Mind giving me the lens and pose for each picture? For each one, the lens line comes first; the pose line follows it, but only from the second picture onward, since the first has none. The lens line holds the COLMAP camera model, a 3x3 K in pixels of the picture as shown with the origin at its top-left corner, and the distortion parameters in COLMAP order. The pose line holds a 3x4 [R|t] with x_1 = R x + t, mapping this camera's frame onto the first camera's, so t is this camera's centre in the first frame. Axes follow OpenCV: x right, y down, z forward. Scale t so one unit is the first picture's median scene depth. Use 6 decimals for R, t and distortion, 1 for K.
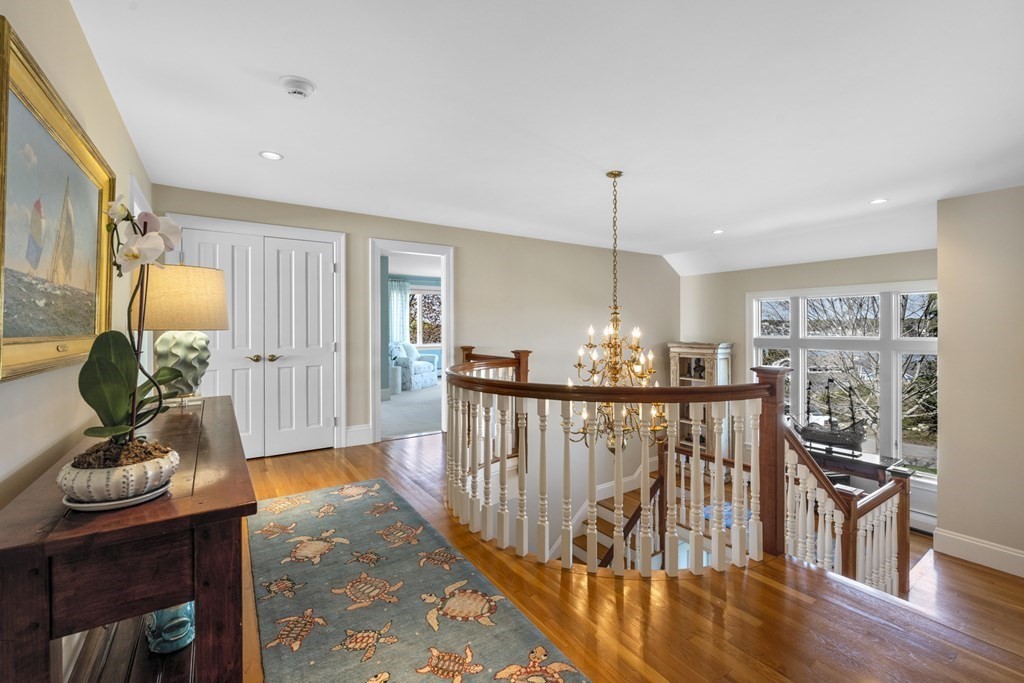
lens RADIAL K [[449.5, 0, 514.1], [0, 449.5, 333.9], [0, 0, 1]] dist [-0.000006, 0.000133]
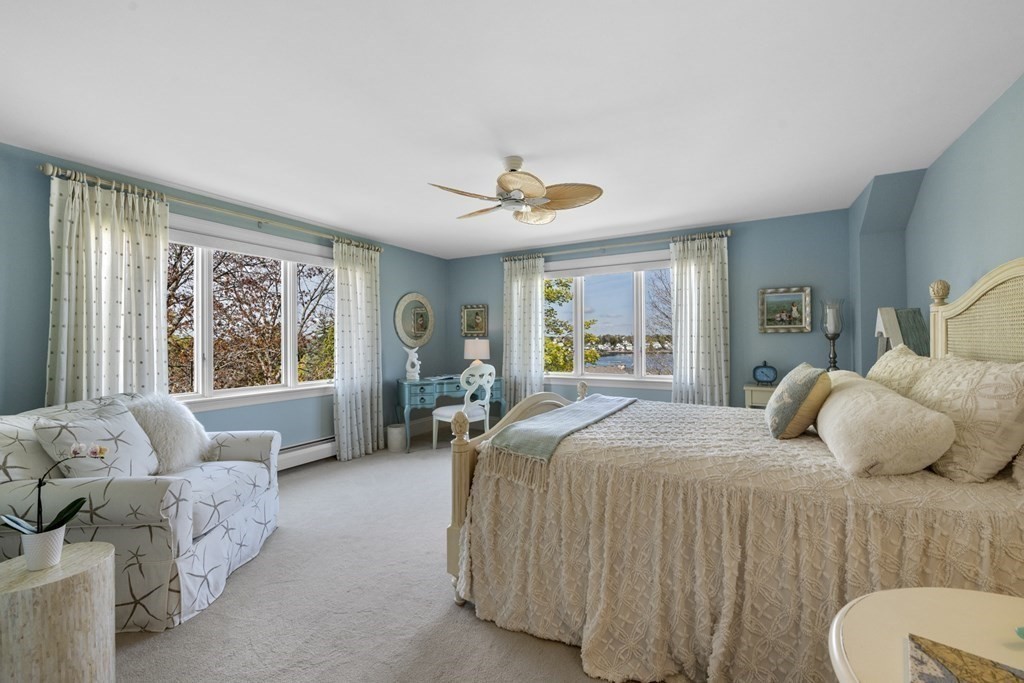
lens RADIAL K [[416.9, 0, 512.0], [0, 416.9, 341.5], [0, 0, 1]] dist [-0.000401, -0.000050]
pose [[0.893921, 0.000367, 0.448224, -0.144707], [0.006993, 0.999867, -0.014765, -0.010245], [-0.448169, 0.016333, 0.893799, 0.619818]]
